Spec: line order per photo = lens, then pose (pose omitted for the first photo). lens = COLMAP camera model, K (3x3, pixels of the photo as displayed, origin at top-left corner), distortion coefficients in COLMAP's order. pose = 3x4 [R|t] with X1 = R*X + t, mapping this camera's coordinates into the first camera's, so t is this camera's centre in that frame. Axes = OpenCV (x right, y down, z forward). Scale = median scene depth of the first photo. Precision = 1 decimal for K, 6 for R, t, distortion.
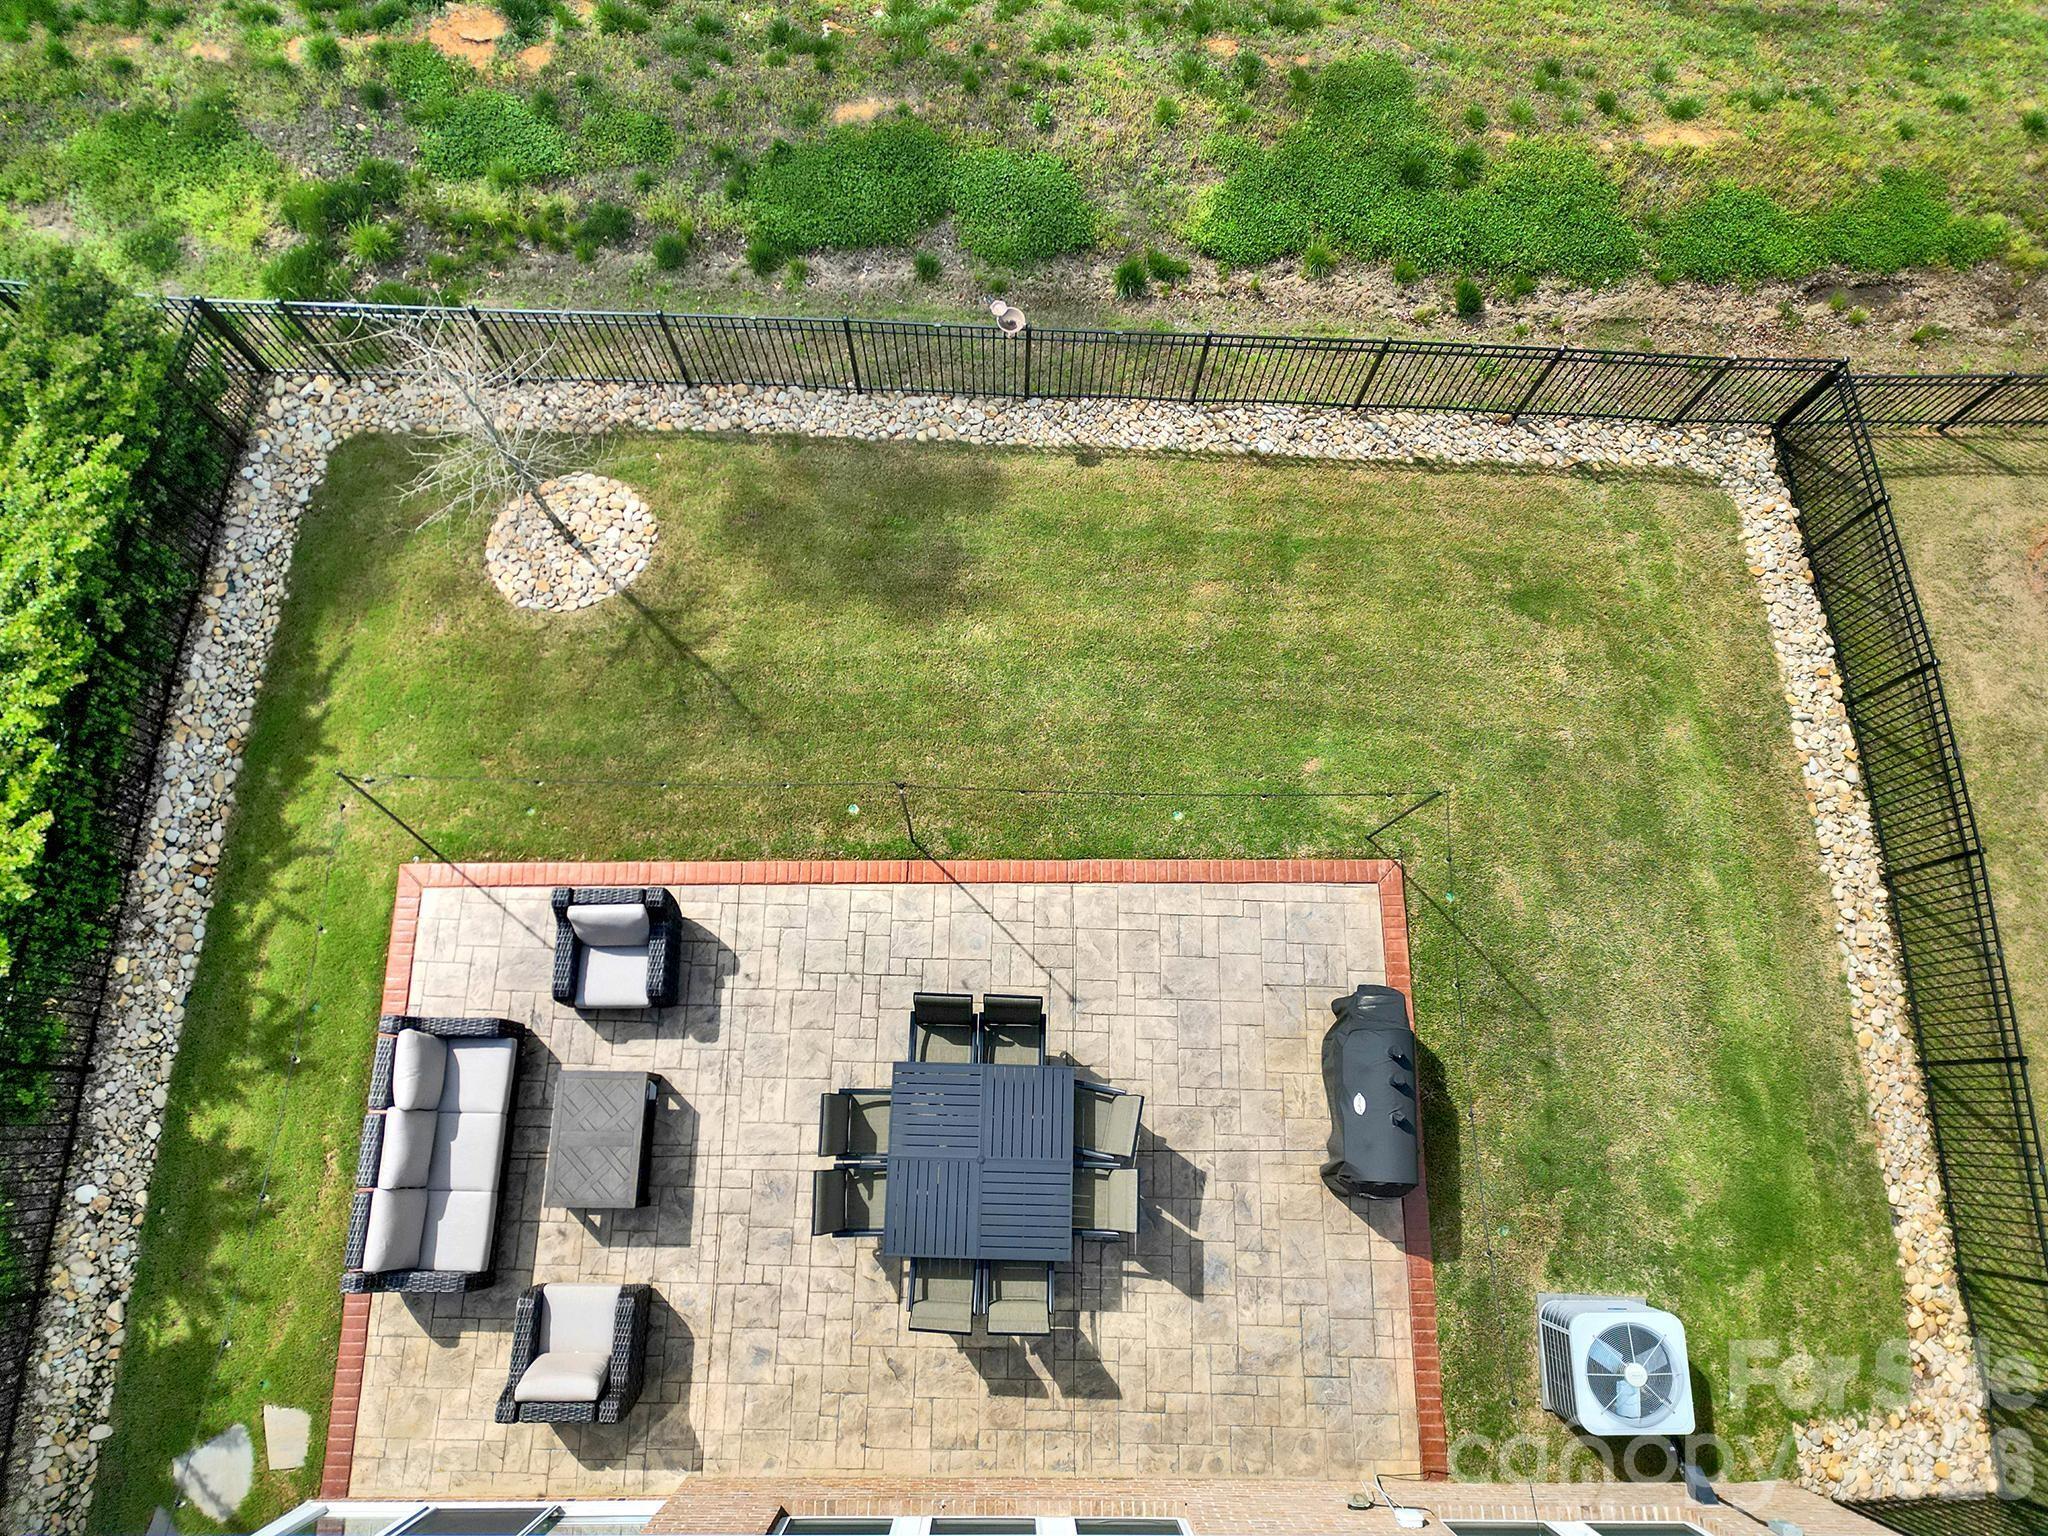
lens RADIAL K [[1423.2, 0, 1024.0], [0, 1423.2, 768.0], [0, 0, 1]] dist [0.061800, -0.043219]
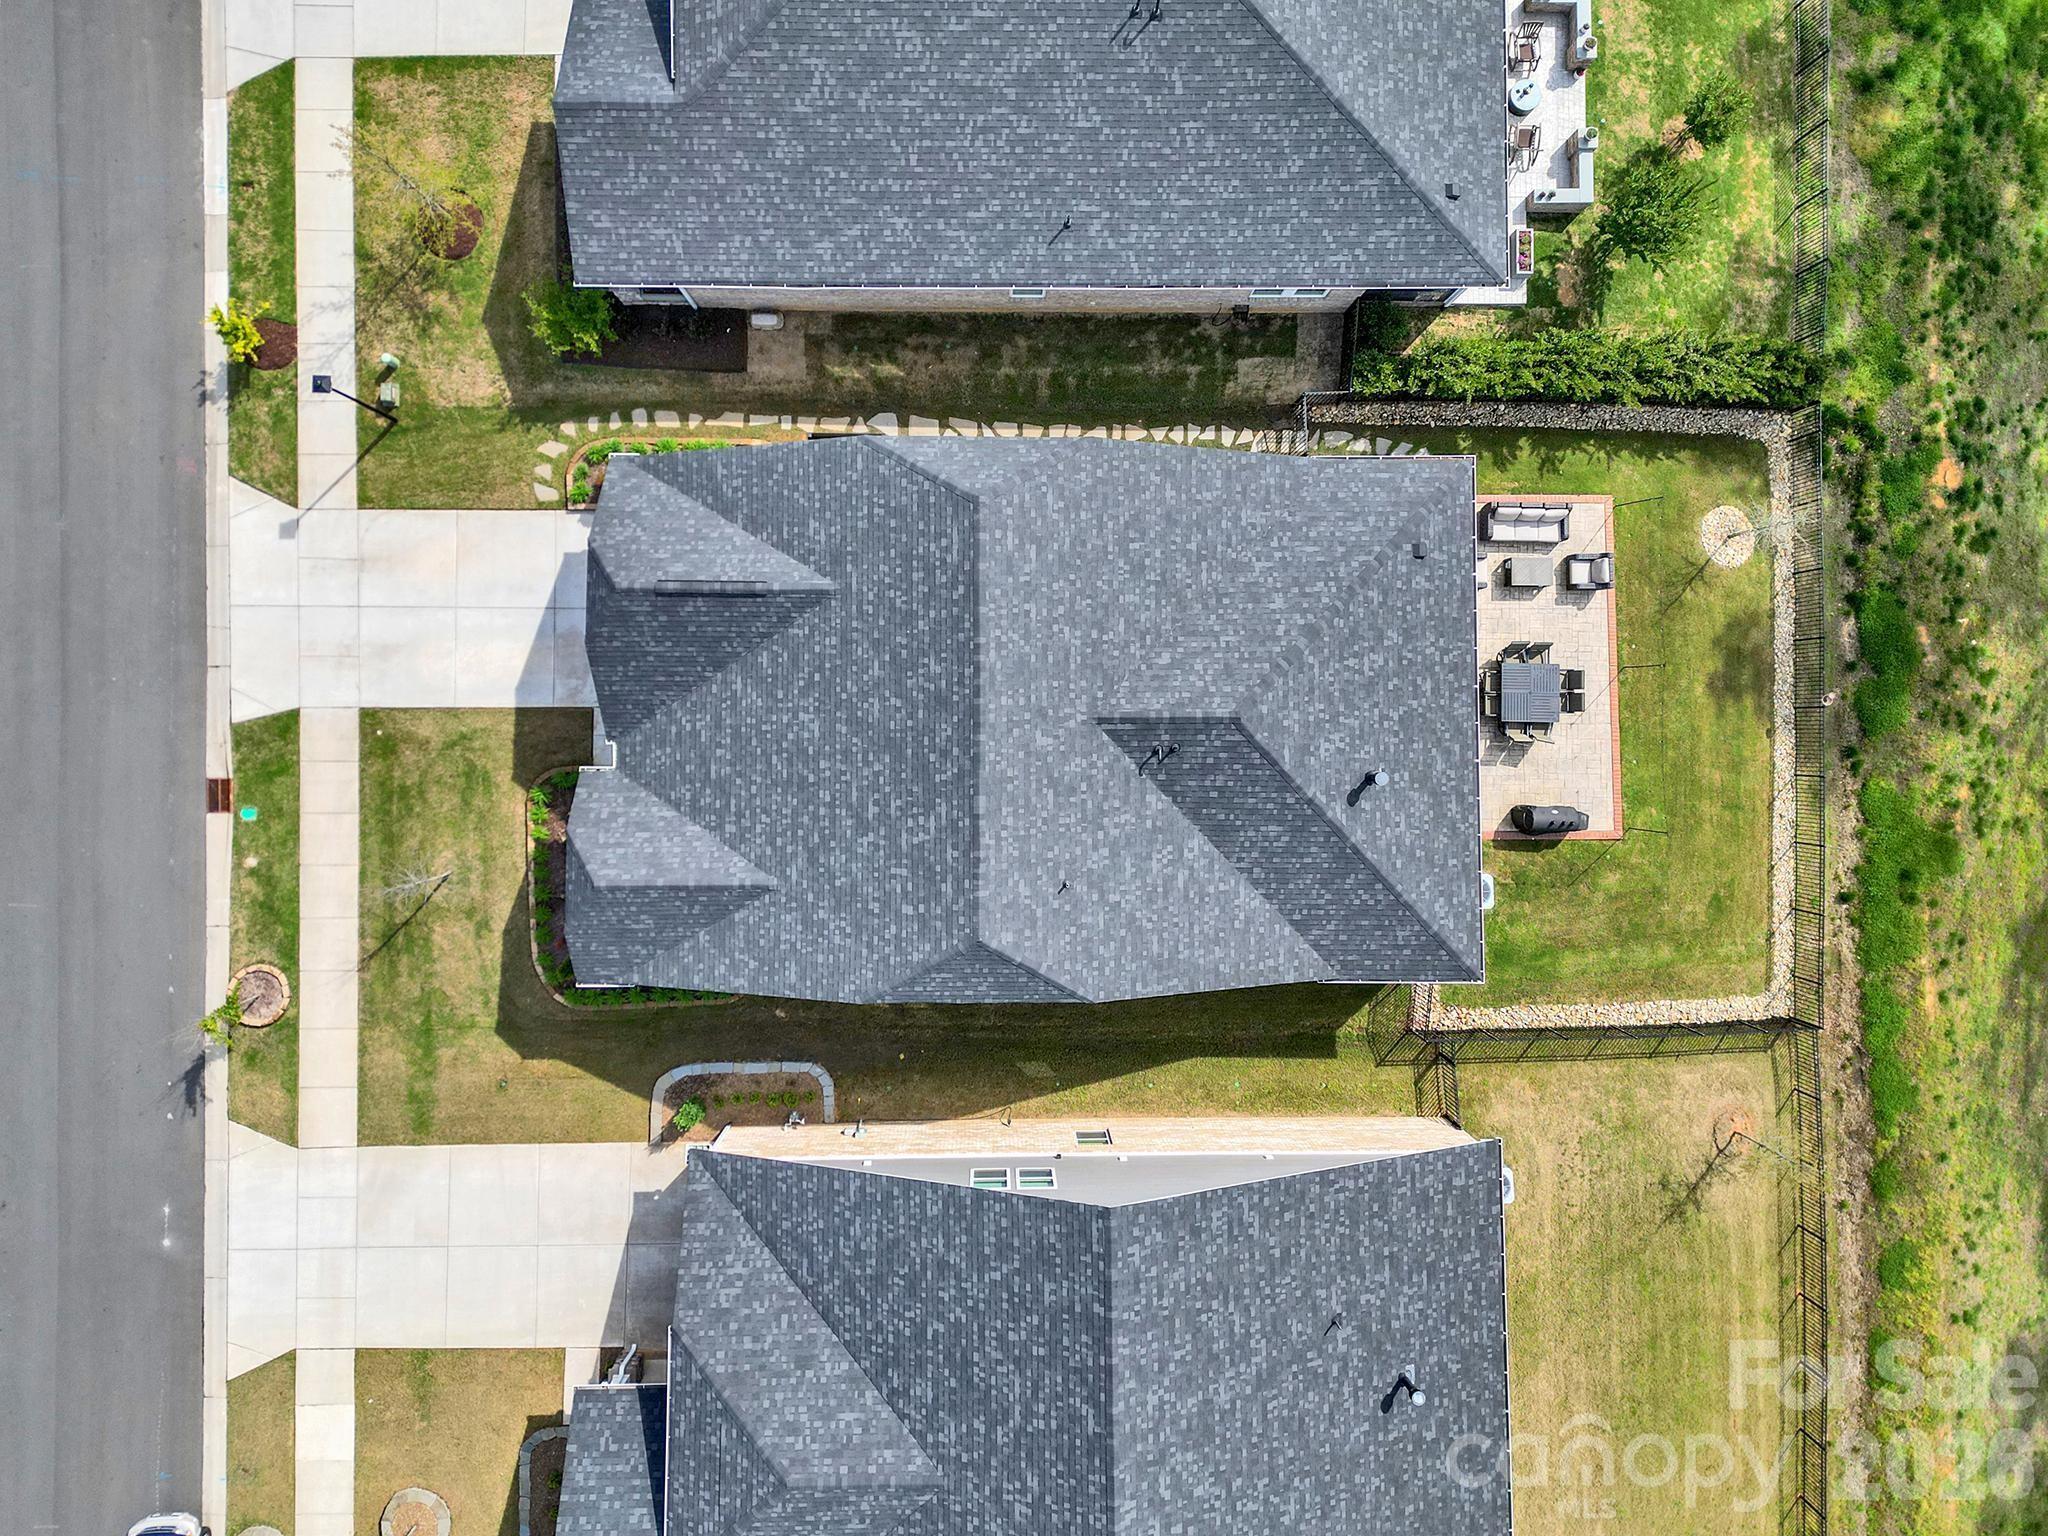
lens RADIAL K [[1494.8, 0, 1026.8], [0, 1494.8, 655.0], [0, 0, 1]] dist [0.080953, -0.087023]
pose [[0.008957, 0.997749, -0.066458, 0.070581], [-0.978365, 0.022482, 0.205663, 0.483138], [0.206695, 0.063178, 0.976364, -1.789639]]
